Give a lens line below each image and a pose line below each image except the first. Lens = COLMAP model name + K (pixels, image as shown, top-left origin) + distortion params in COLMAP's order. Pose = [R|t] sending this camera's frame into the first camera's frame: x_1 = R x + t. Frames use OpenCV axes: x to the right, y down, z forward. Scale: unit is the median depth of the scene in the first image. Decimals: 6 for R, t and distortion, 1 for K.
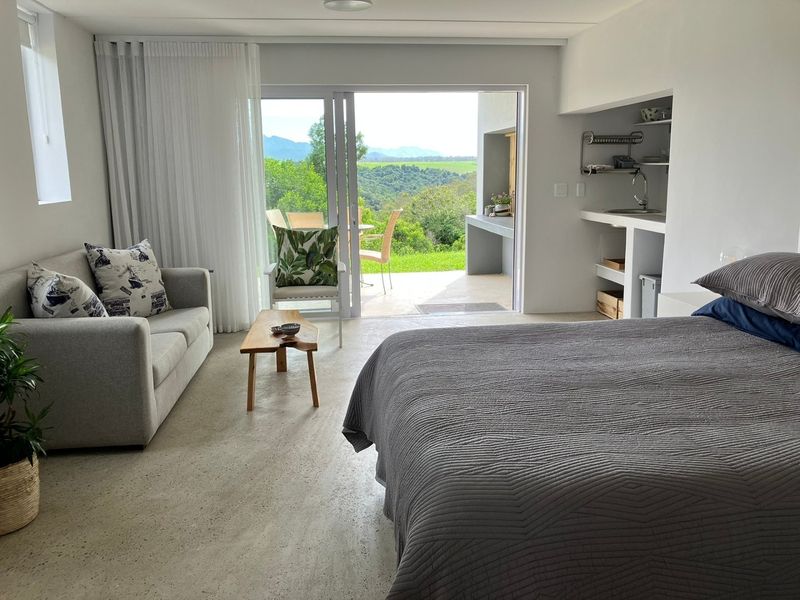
lens RADIAL K [[620.4, 0, 423.4], [0, 620.4, 291.5], [0, 0, 1]] dist [0.014272, -0.009029]
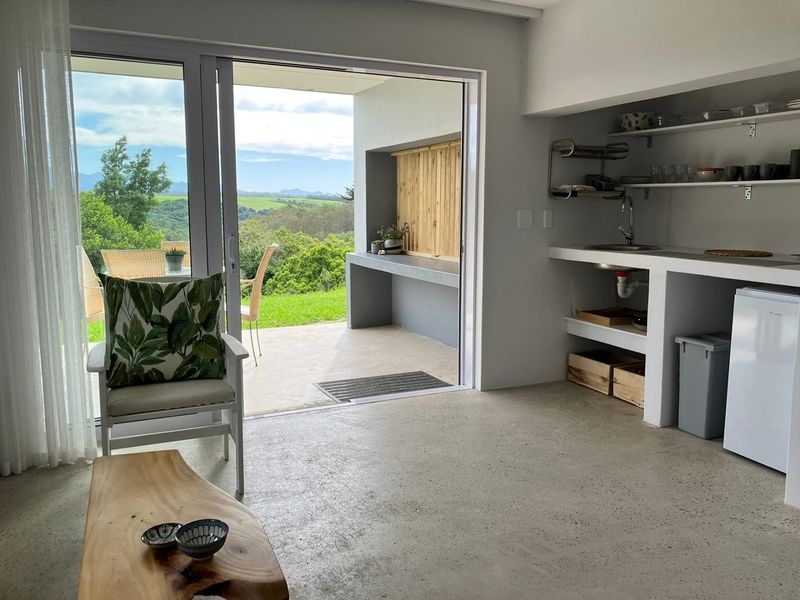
lens RADIAL K [[591.5, 0, 400.0], [0, 591.5, 300.0], [0, 0, 1]] dist [0.087316, -0.129839]
pose [[0.954237, -0.026447, 0.297879, -0.135847], [0.038467, 0.998662, -0.034559, -0.051257], [-0.296567, 0.044436, 0.953978, 0.393144]]
